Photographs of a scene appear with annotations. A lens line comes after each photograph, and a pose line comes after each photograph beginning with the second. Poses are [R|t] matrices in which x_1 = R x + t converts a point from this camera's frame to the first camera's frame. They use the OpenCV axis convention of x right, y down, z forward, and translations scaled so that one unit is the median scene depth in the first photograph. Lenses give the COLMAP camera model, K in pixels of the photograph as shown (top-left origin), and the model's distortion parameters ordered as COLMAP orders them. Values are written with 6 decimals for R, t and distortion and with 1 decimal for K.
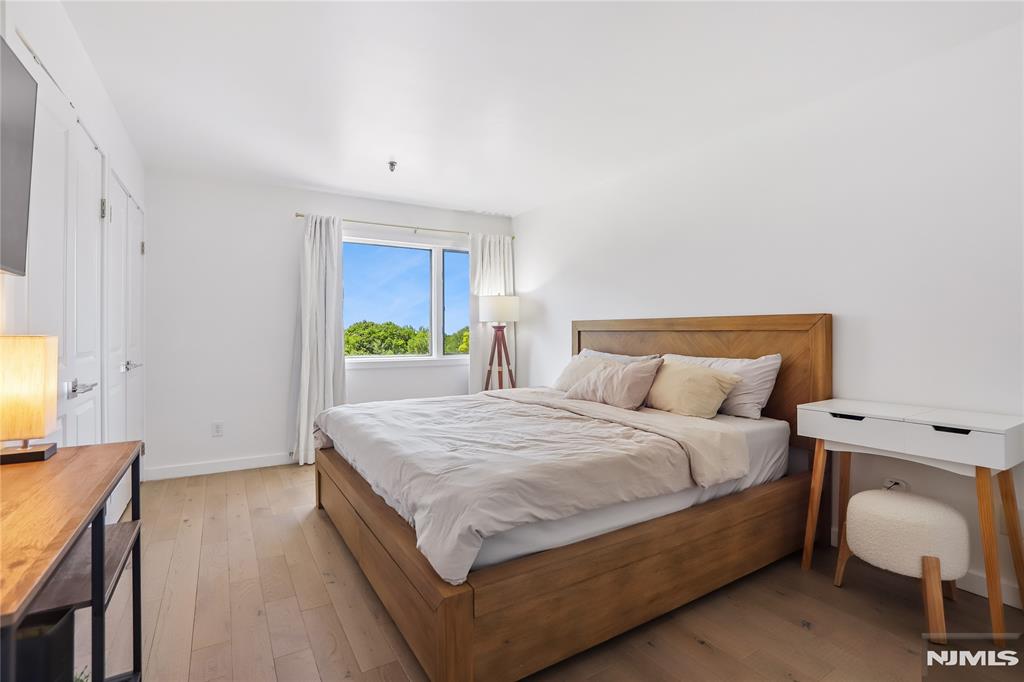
lens RADIAL K [[484.9, 0, 534.3], [0, 484.9, 333.6], [0, 0, 1]] dist [-0.047747, 0.030173]
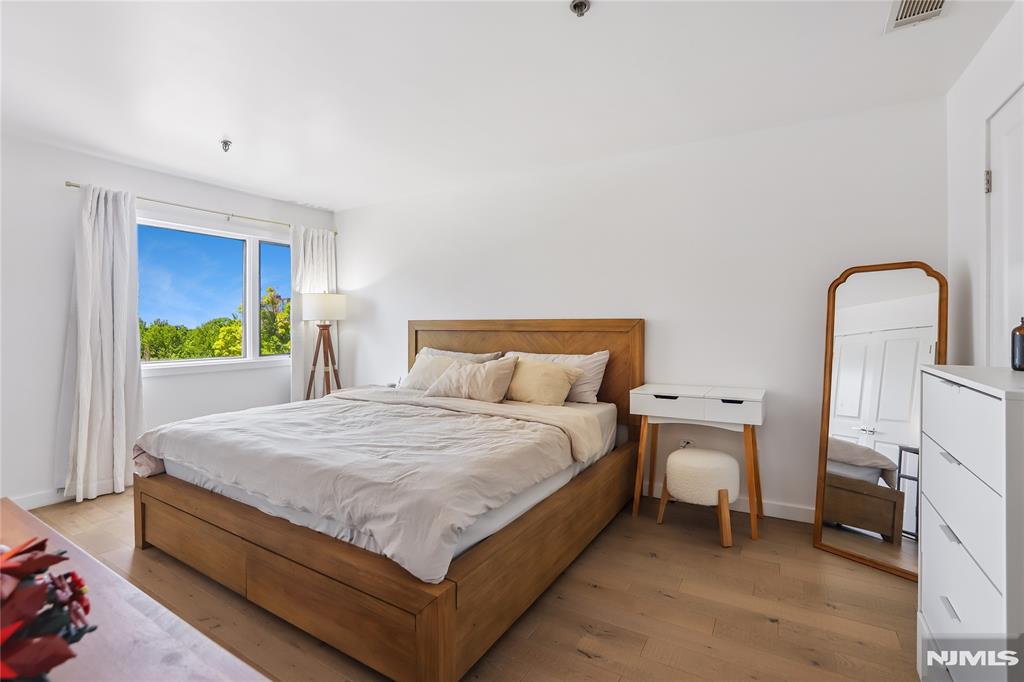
lens RADIAL K [[467.0, 0, 516.9], [0, 467.0, 331.0], [0, 0, 1]] dist [-0.052134, 0.026768]
pose [[0.897728, -0.005033, 0.440522, -0.227910], [0.001069, 0.999957, 0.009246, -0.019066], [-0.440549, -0.007829, 0.897694, 0.010971]]
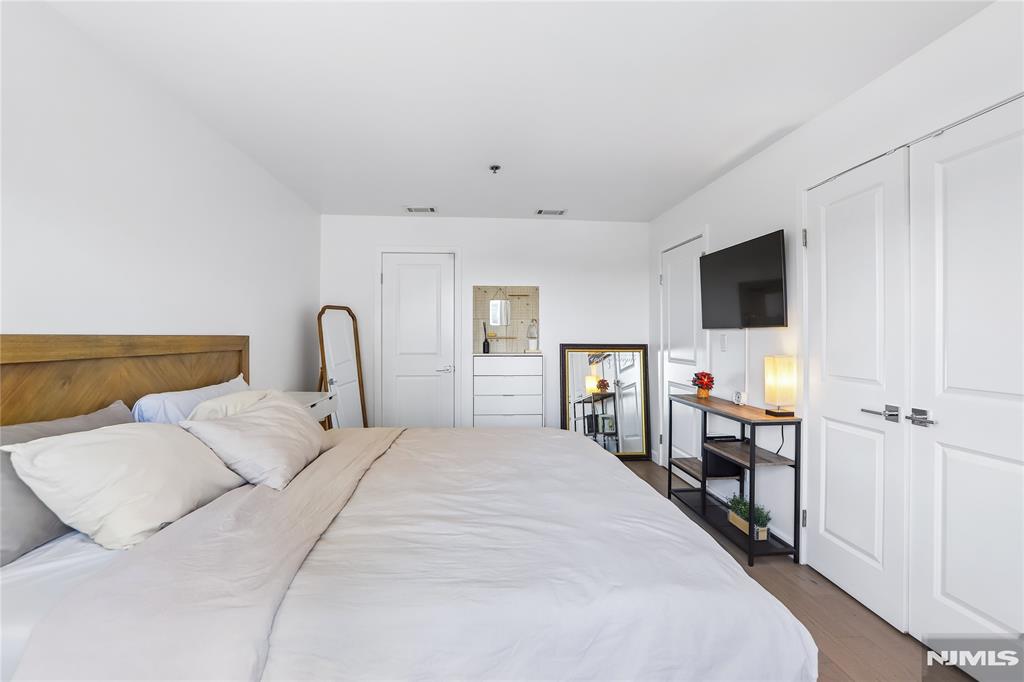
lens RADIAL K [[462.2, 0, 512.2], [0, 462.2, 337.6], [0, 0, 1]] dist [-0.040517, 0.026023]
pose [[-0.881924, -0.004239, 0.471373, -0.445468], [-0.002190, 0.999986, 0.004896, -0.039011], [-0.471387, 0.003286, -0.881921, 1.514328]]
